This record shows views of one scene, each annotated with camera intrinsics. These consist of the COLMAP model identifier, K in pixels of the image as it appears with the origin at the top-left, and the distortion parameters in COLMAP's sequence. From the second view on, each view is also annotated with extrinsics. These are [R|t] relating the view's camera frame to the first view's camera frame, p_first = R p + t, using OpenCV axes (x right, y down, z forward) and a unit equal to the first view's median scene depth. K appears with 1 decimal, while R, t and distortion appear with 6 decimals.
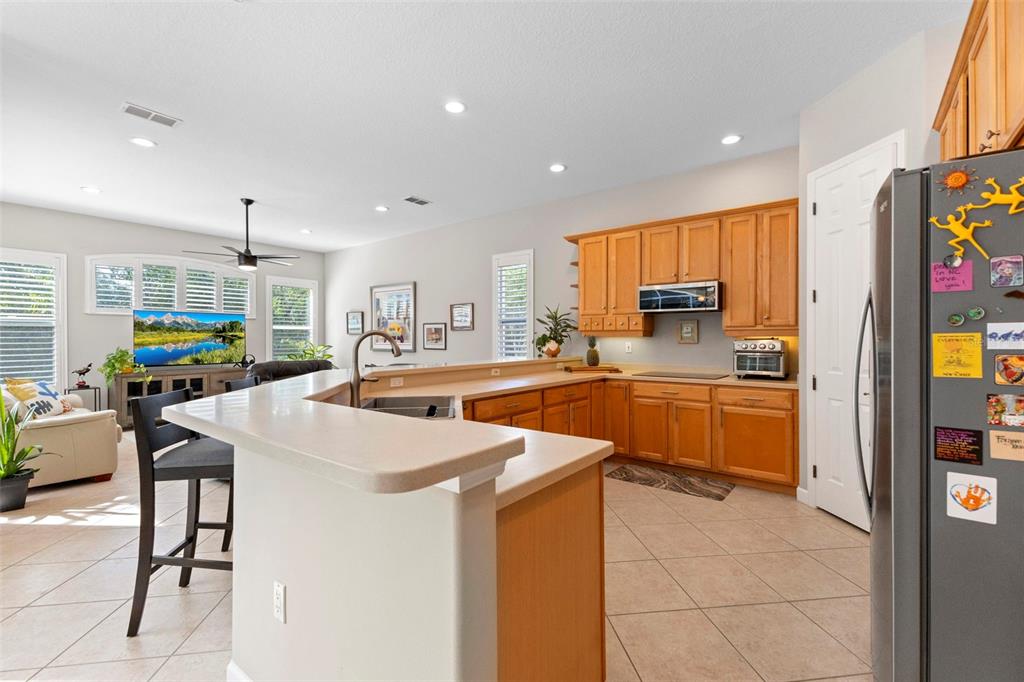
lens RADIAL K [[444.2, 0, 516.2], [0, 444.2, 337.3], [0, 0, 1]] dist [0.003767, -0.000610]
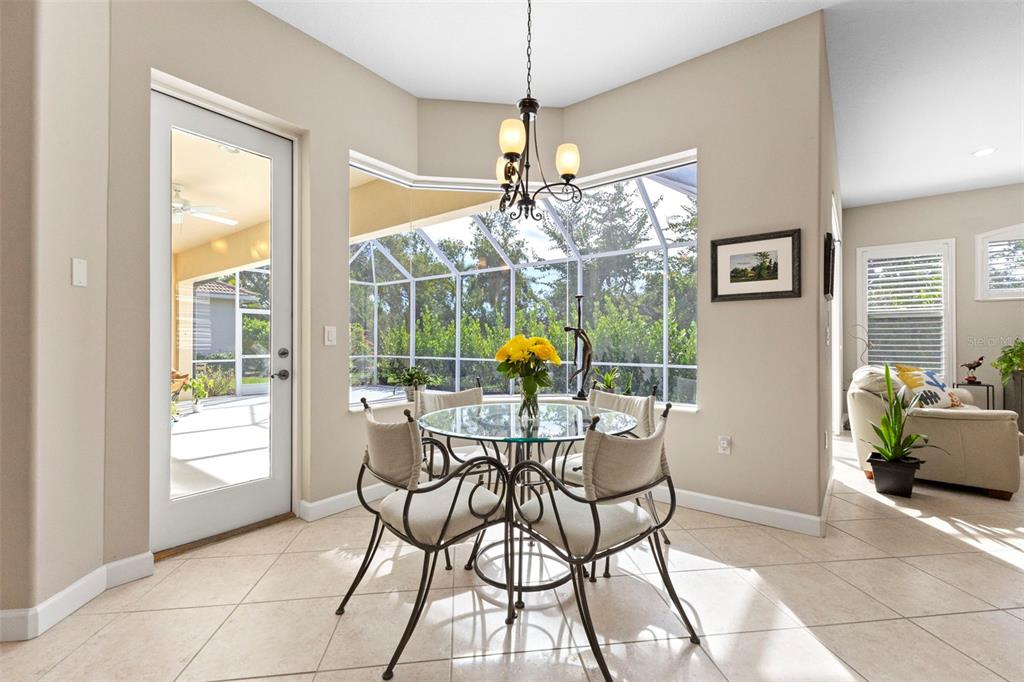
lens RADIAL K [[444.2, 0, 516.2], [0, 444.2, 337.3], [0, 0, 1]] dist [0.003767, -0.000610]
pose [[0.002528, -0.002037, -0.999995, -0.078365], [-0.000246, 0.999998, -0.002038, 0.021415], [0.999997, 0.000251, 0.002528, 0.079030]]
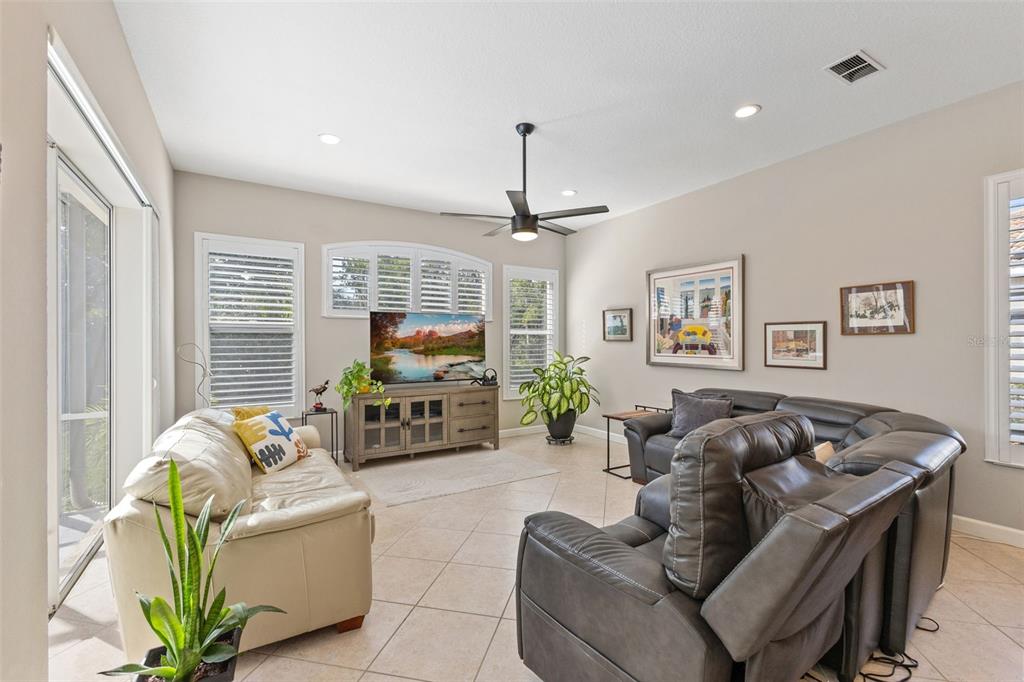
lens RADIAL K [[459.6, 0, 512.0], [0, 459.6, 341.0], [0, 0, 1]] dist [0.000787, -0.000185]
pose [[0.930328, -0.001116, -0.366726, -0.342334], [0.000951, 0.999999, -0.000630, -0.008638], [0.366726, 0.000238, 0.930329, 0.351965]]
